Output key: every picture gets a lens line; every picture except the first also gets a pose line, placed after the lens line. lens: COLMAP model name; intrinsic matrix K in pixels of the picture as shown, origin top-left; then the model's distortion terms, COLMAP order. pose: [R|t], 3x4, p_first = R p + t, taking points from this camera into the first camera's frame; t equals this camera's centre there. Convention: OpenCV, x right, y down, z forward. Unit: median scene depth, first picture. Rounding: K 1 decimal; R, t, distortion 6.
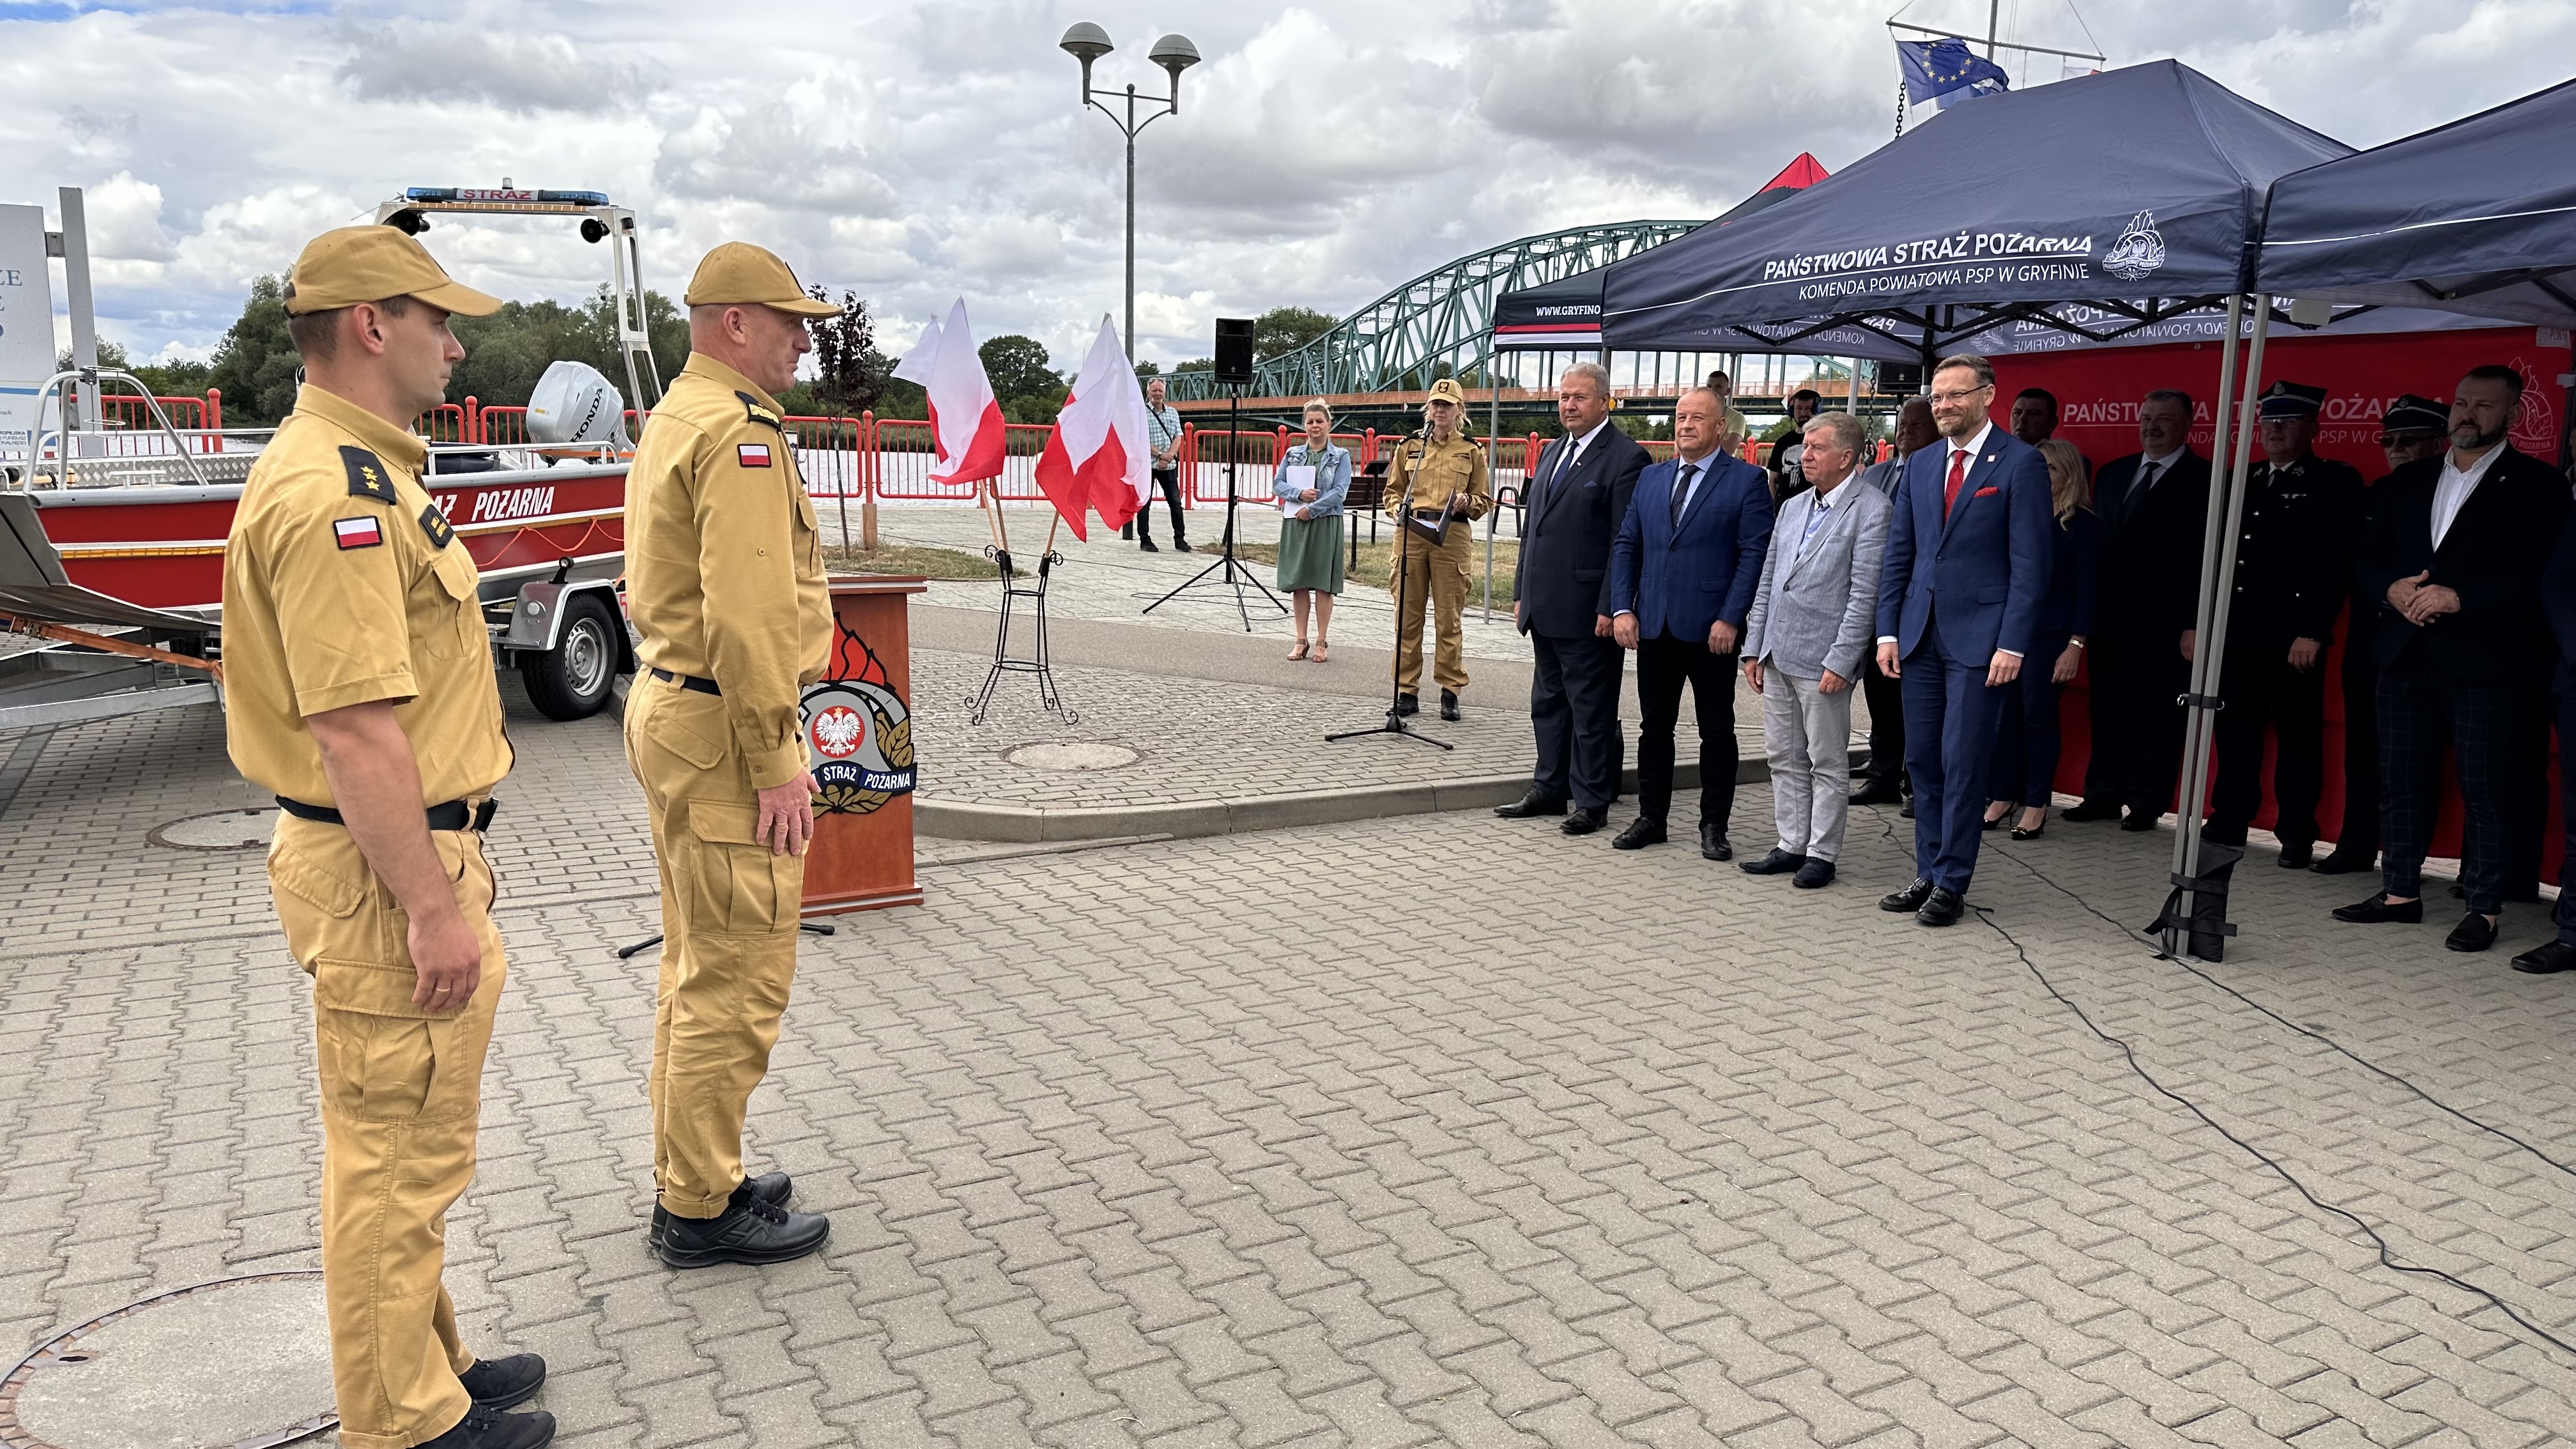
lens RADIAL K [[1700.7, 0, 1245.1], [0, 1700.7, 722.2], [0, 0, 1]] dist [0.127300, -0.181620]
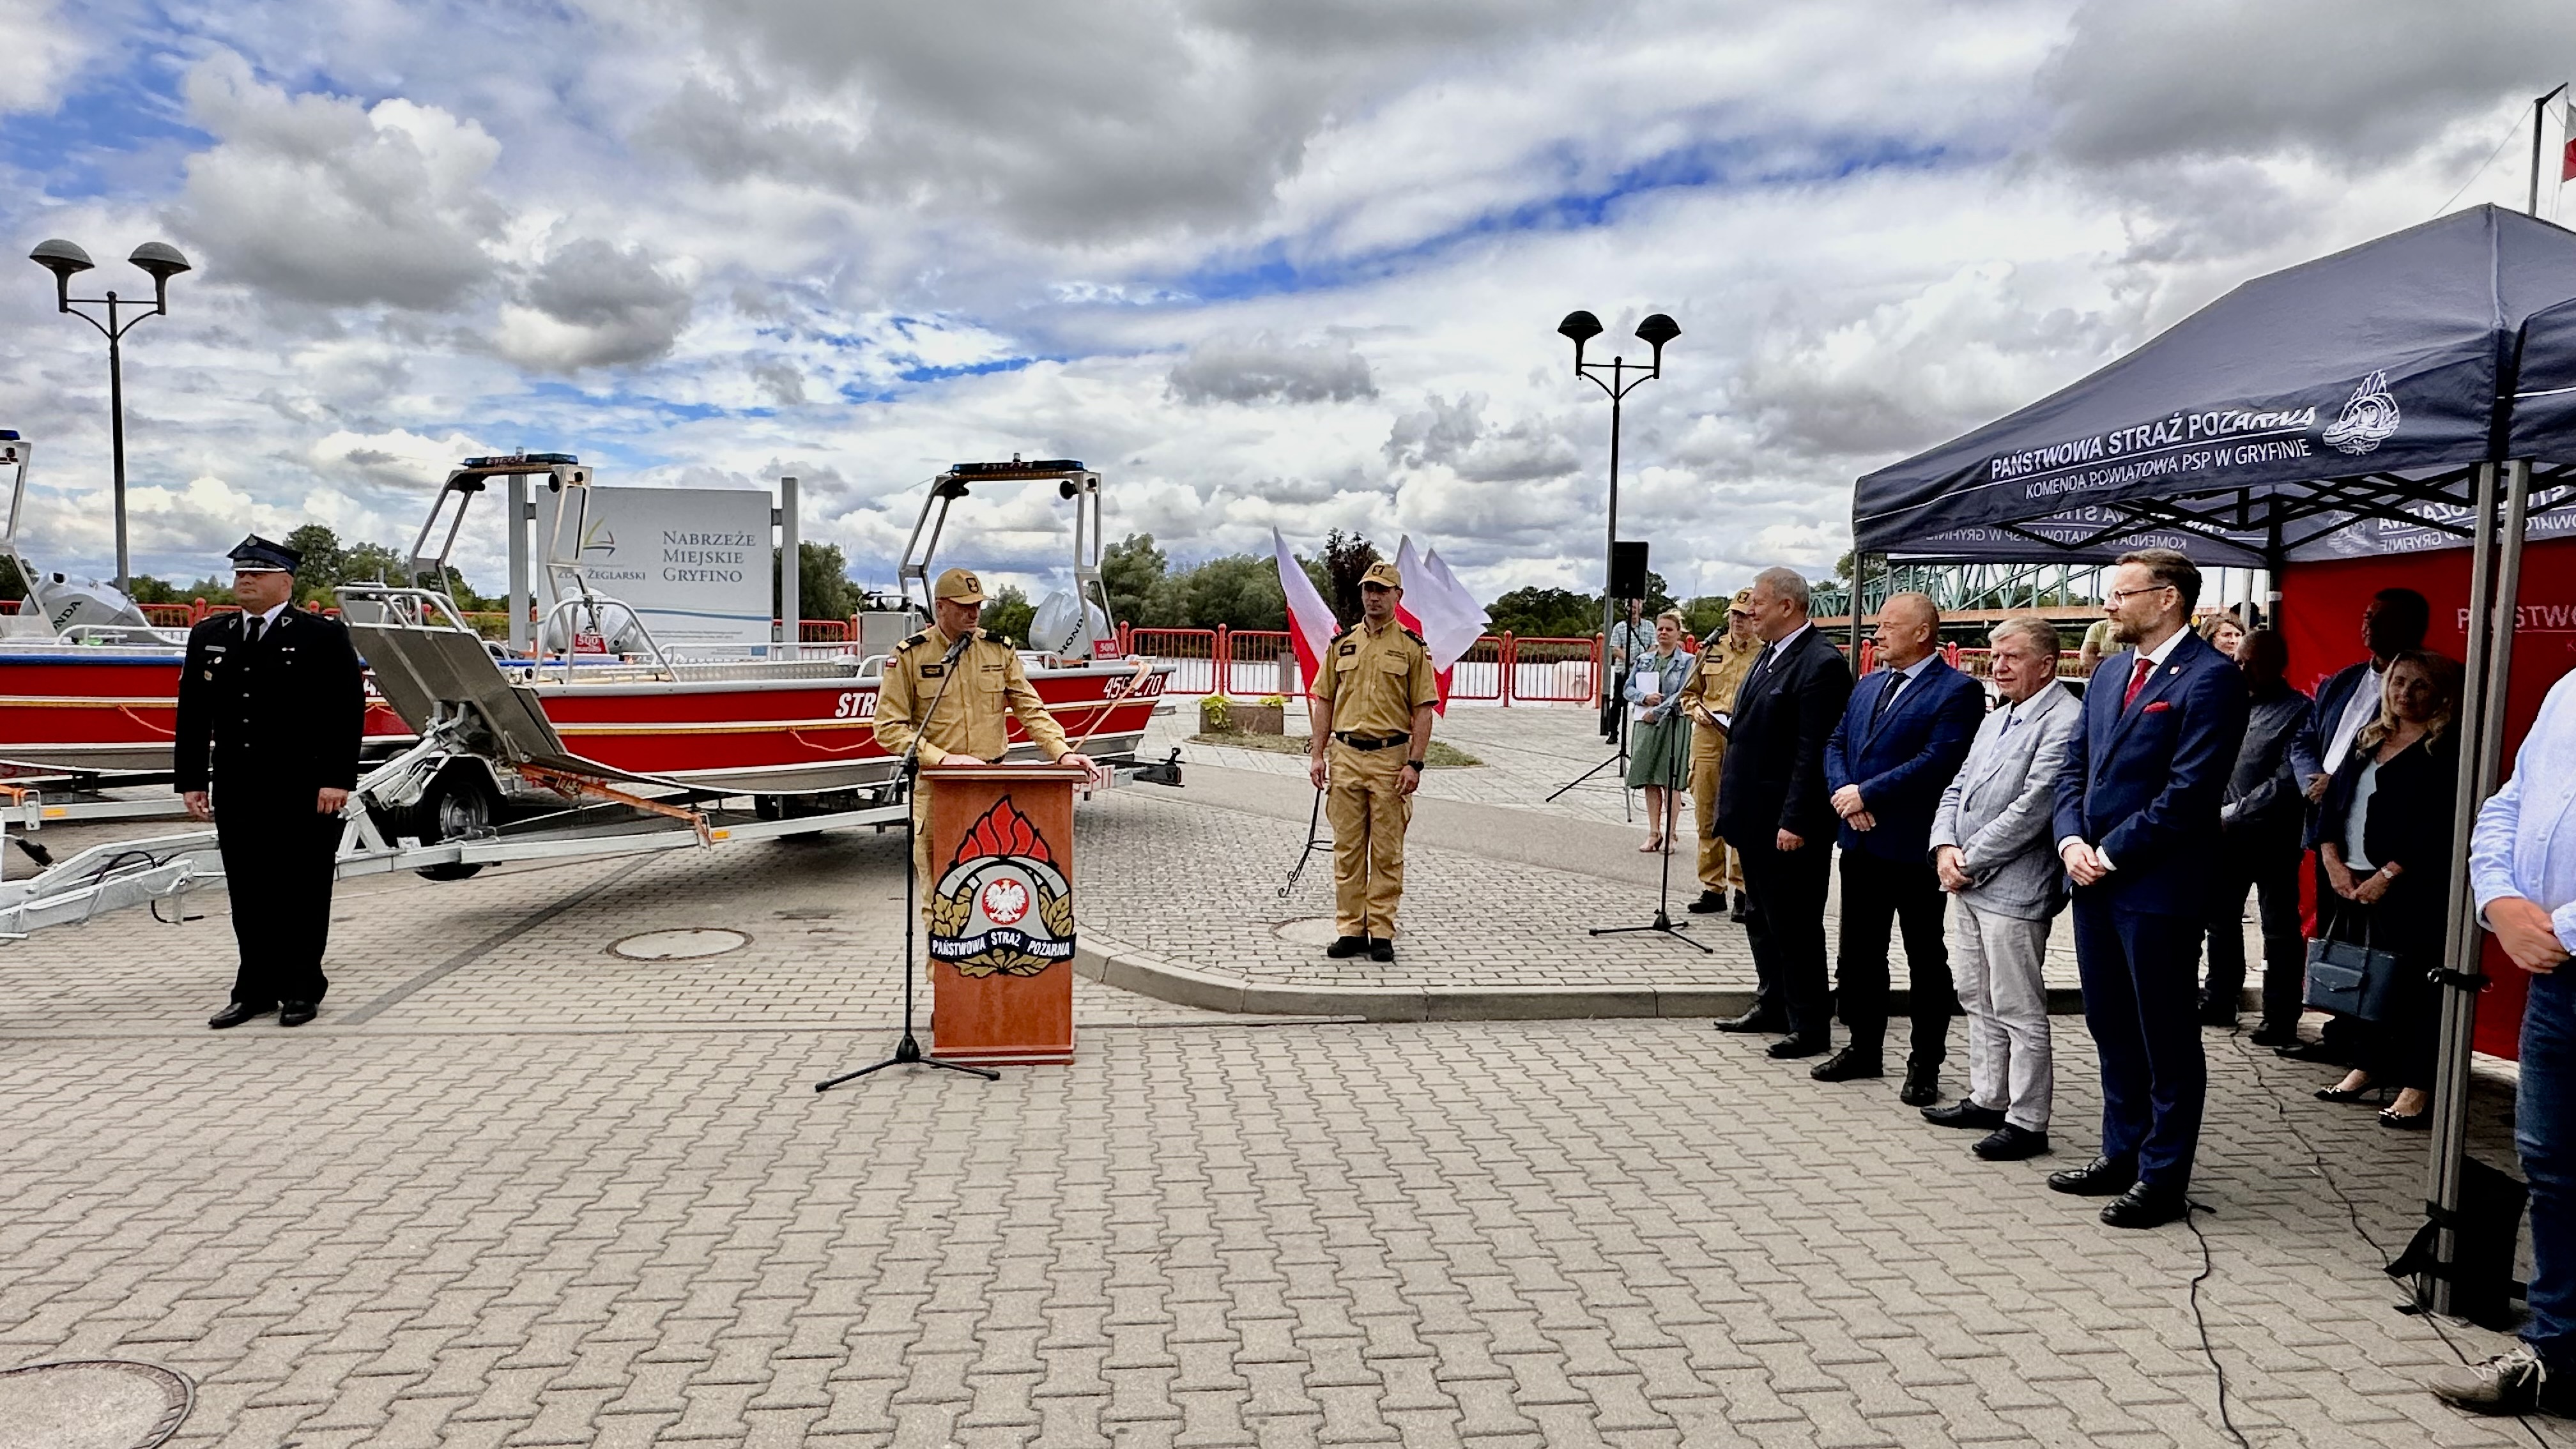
lens RADIAL K [[1387.9, 0, 1288.0], [0, 1387.9, 724.5], [0, 0, 1]] dist [-0.000612, 0.001995]
pose [[0.930485, 0.018797, -0.365847, 0.261999], [-0.059479, 0.993183, -0.100248, -0.029011], [0.361469, 0.115040, 0.925260, 0.207715]]
